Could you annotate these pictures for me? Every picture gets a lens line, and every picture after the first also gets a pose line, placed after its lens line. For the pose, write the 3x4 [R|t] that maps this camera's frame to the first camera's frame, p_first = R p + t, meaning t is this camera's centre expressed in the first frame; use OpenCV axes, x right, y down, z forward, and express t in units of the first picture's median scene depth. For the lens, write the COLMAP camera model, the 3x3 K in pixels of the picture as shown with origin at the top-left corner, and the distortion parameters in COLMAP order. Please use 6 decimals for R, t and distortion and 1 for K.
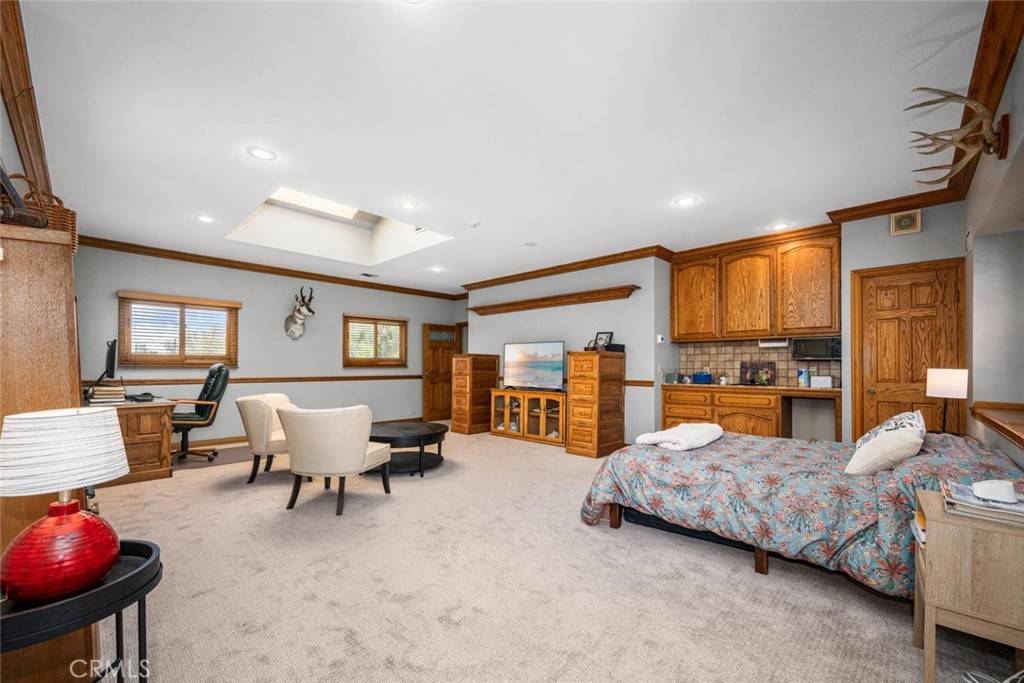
lens RADIAL K [[411.2, 0, 510.8], [0, 411.2, 369.7], [0, 0, 1]] dist [-0.004343, -0.001399]
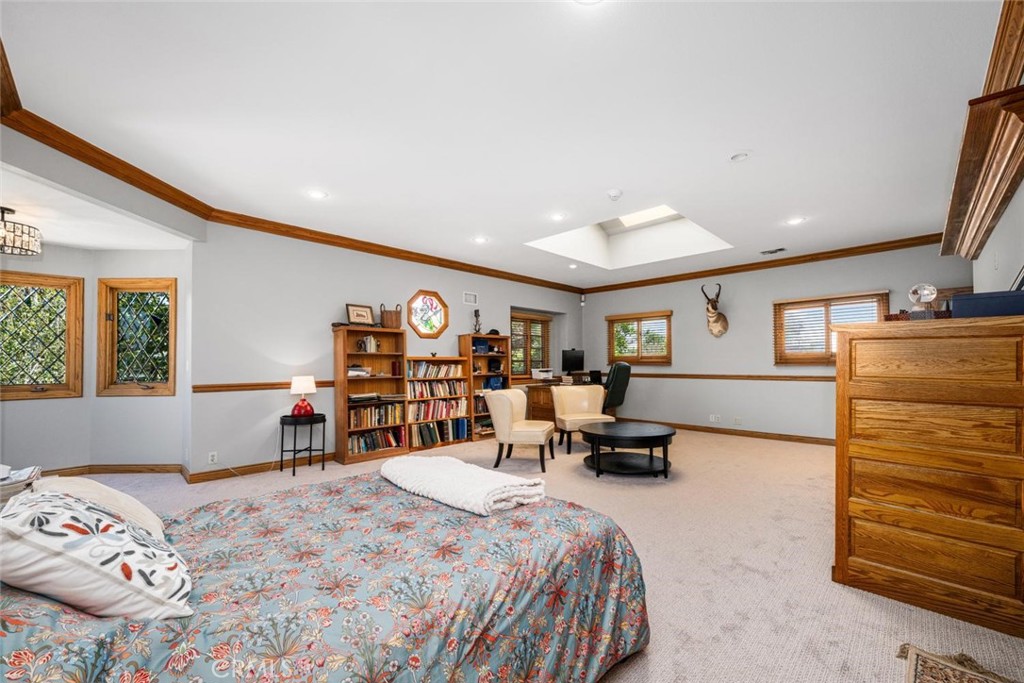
lens RADIAL K [[411.2, 0, 517.6], [0, 411.2, 356.3], [0, 0, 1]] dist [-0.004343, -0.001399]
pose [[-0.016212, -0.020688, -0.999655, 0.534130], [-0.004754, 0.999776, -0.020613, -0.003432], [0.999857, 0.004418, -0.016307, 0.569810]]
